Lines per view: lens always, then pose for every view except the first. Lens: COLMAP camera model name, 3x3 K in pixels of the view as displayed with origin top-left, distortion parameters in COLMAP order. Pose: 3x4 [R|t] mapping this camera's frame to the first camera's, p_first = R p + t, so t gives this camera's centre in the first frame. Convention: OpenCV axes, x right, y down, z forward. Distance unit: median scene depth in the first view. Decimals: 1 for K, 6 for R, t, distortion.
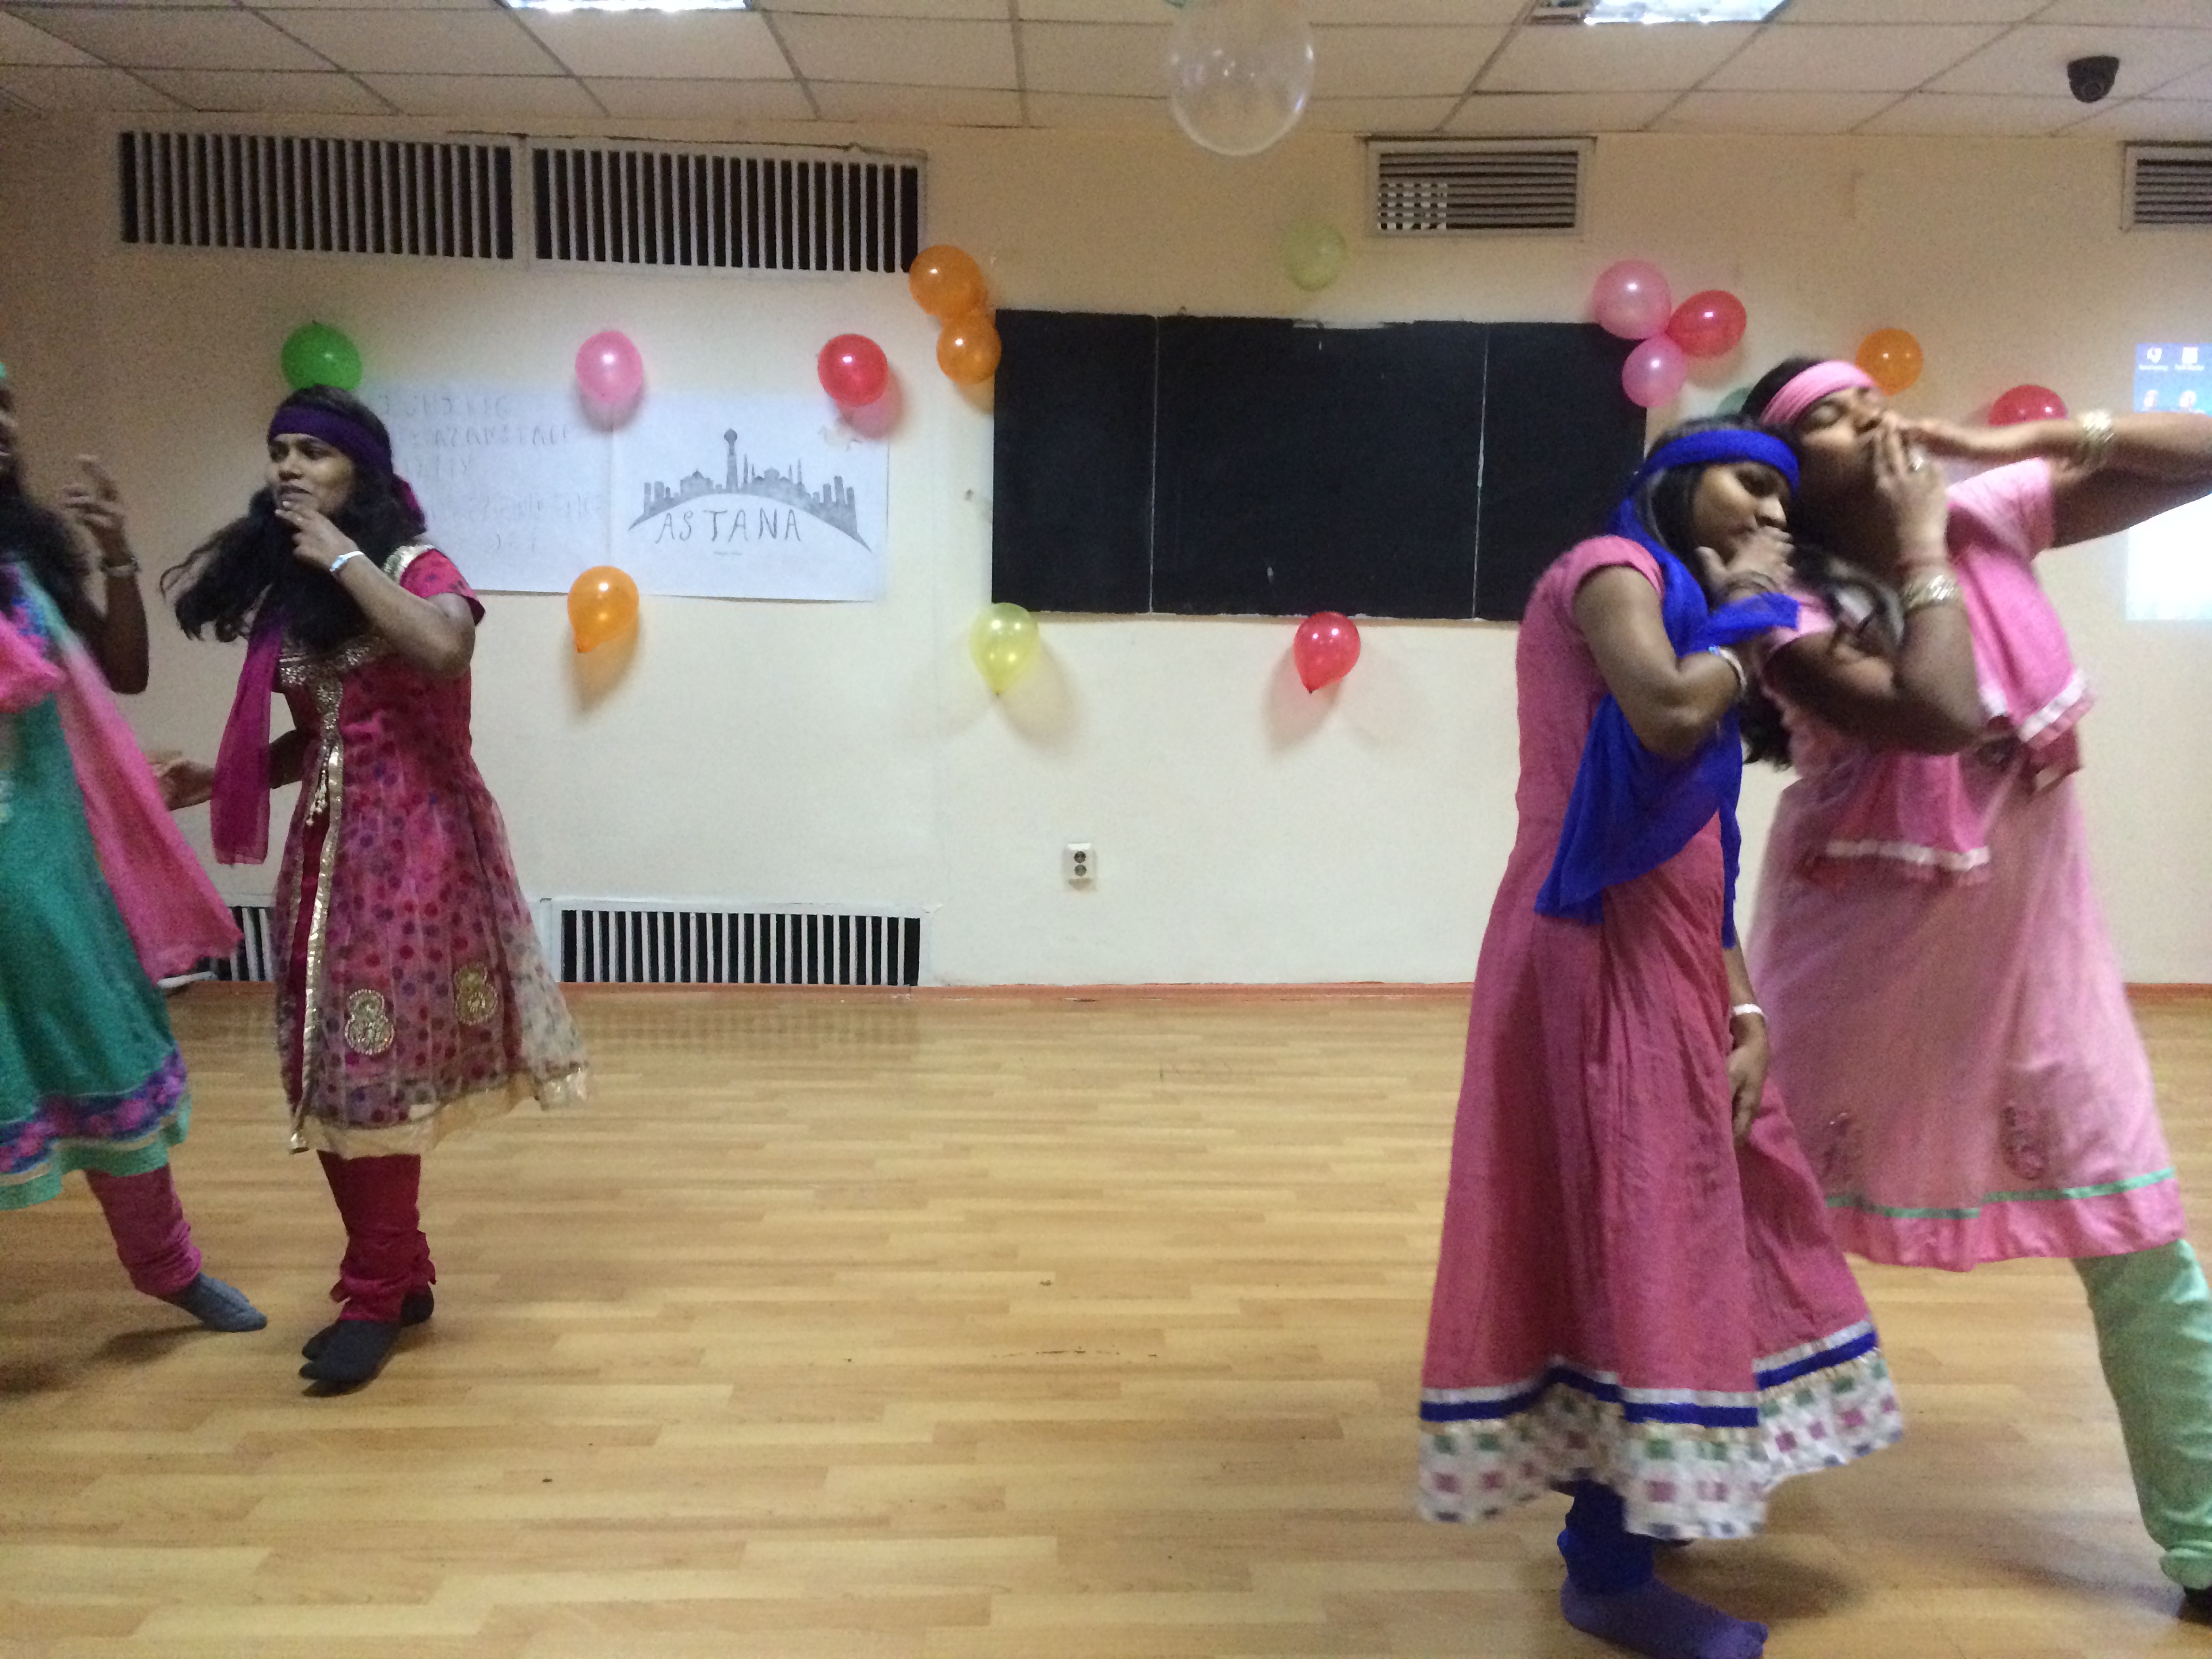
lens RADIAL K [[1820.4, 0, 1106.0], [0, 1820.4, 829.5], [0, 0, 1]] dist [0.092255, -0.109011]
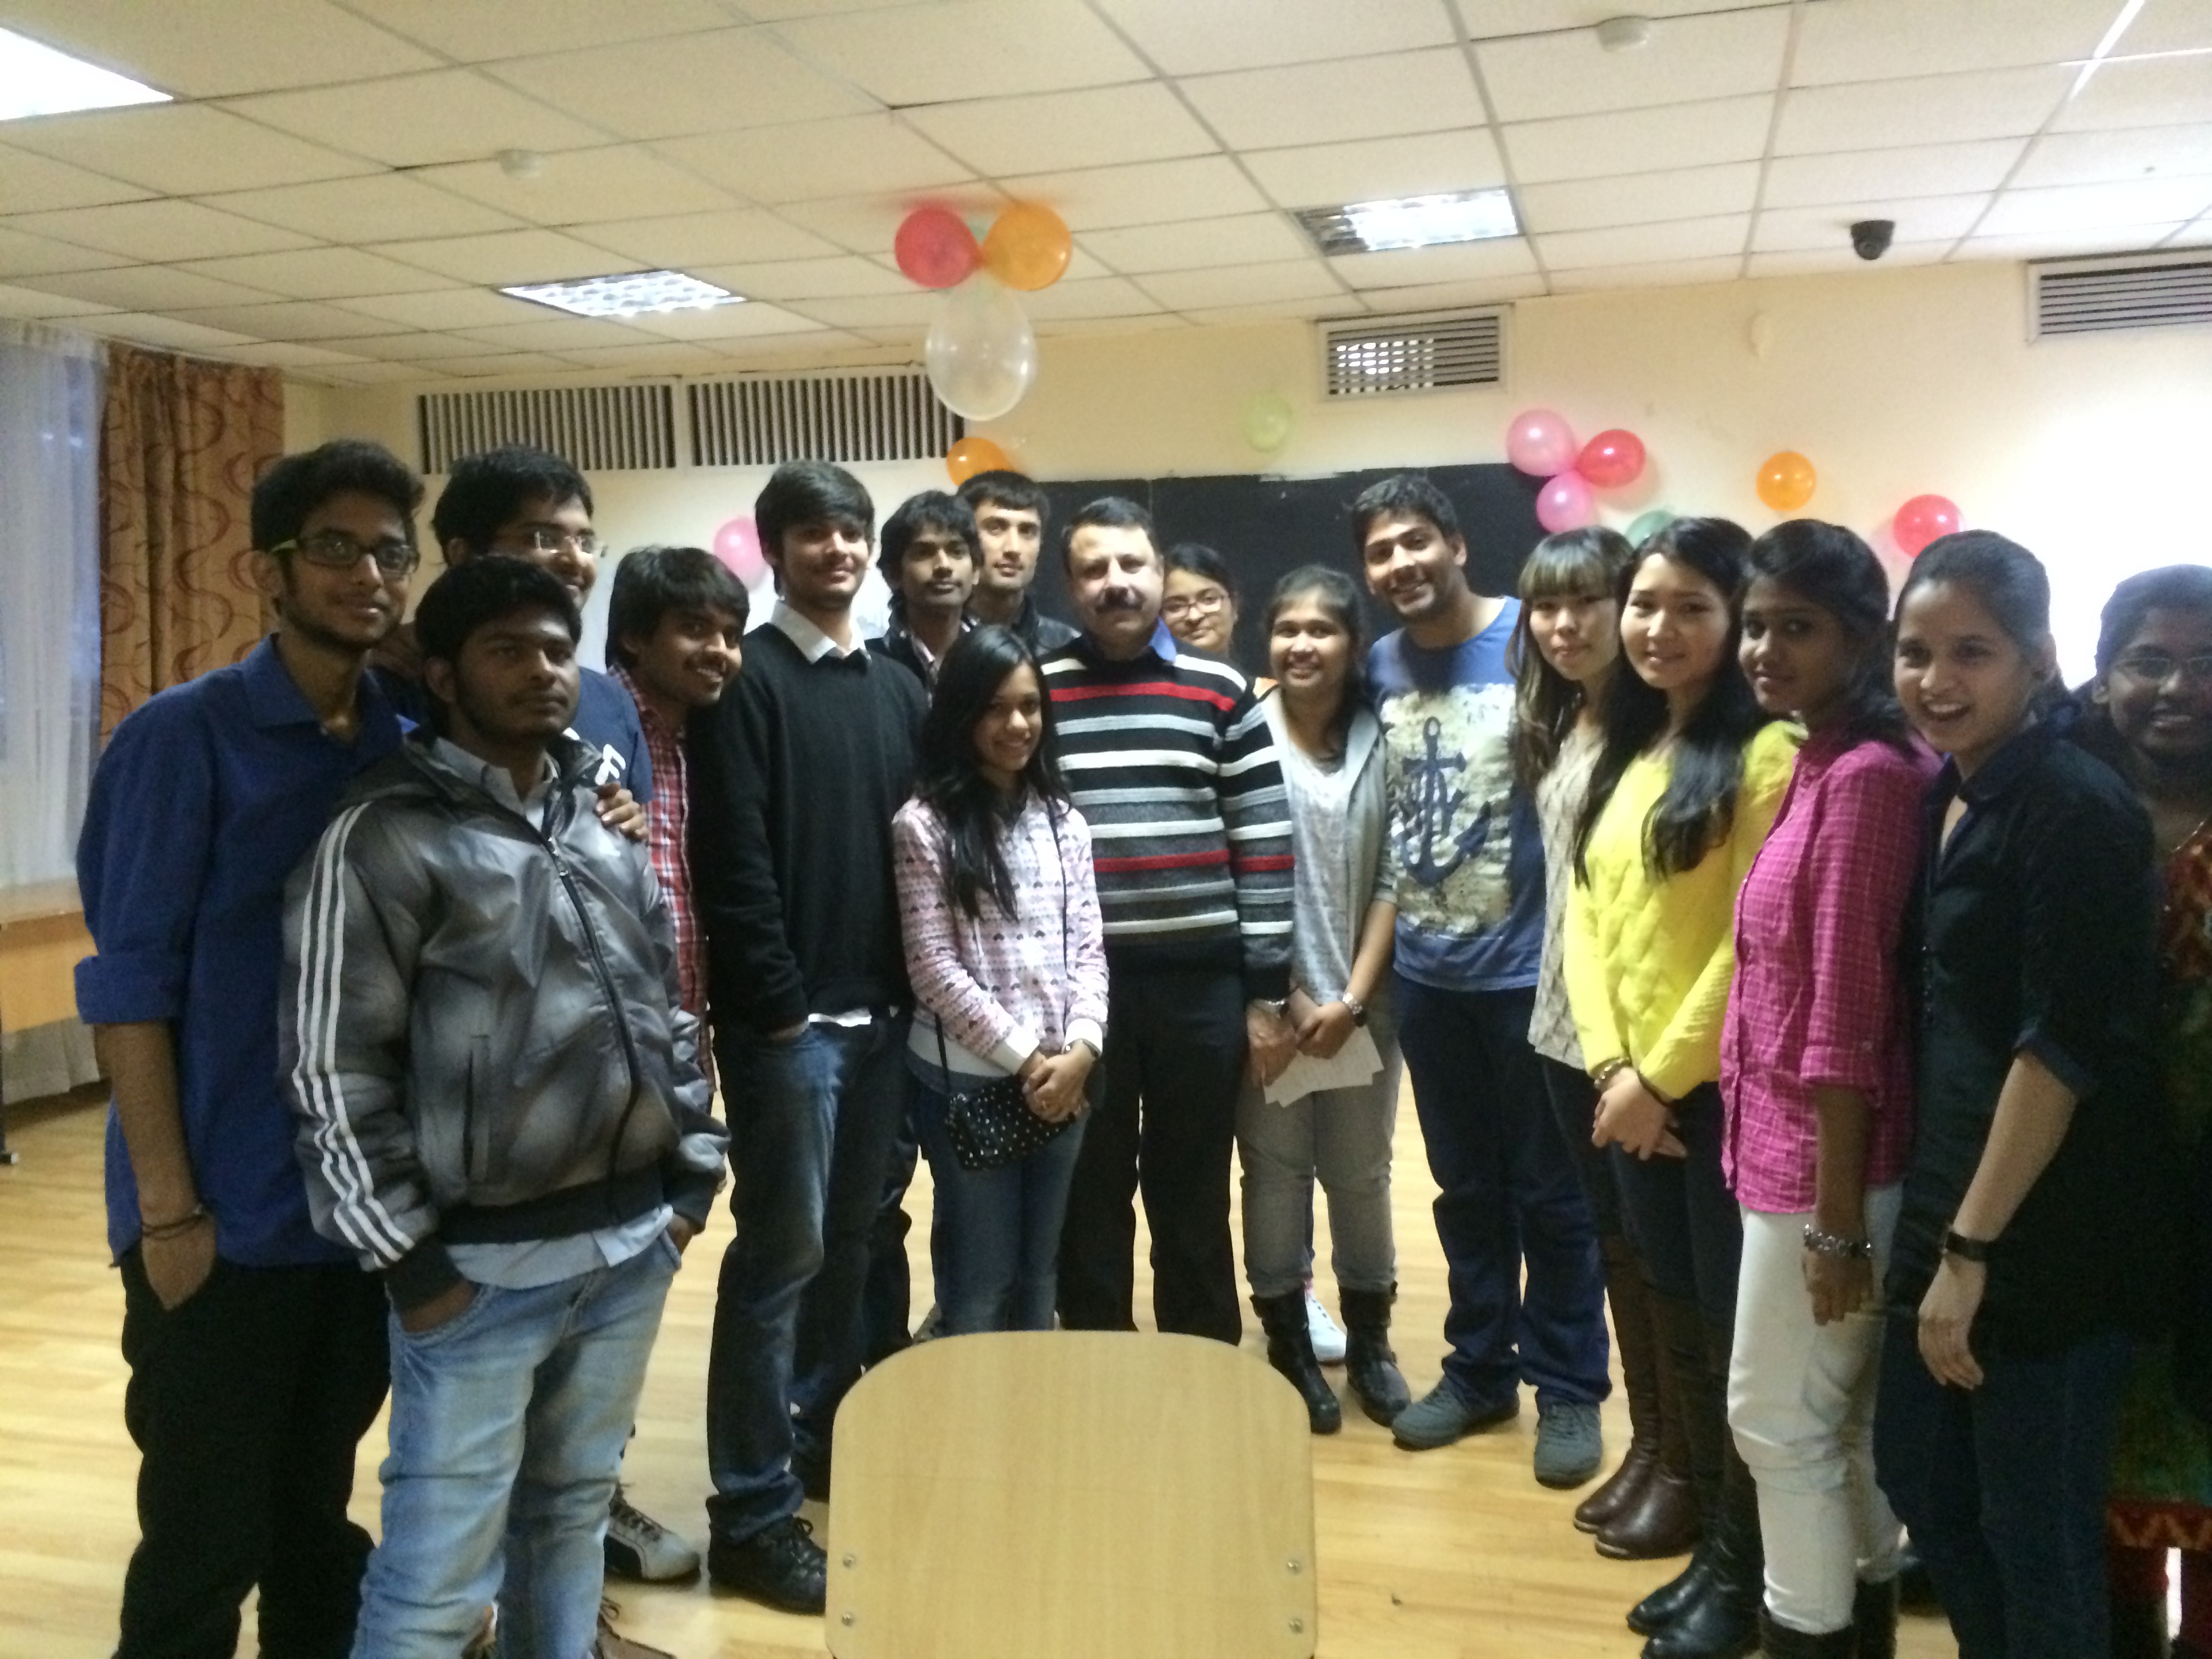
lens RADIAL K [[1820.4, 0, 1106.0], [0, 1820.4, 829.5], [0, 0, 1]] dist [0.092255, -0.109011]
pose [[0.957545, -0.005997, -0.288222, 0.350184], [-0.000001, 0.999784, -0.020806, -0.023546], [0.288285, 0.019923, 0.957338, -0.160775]]
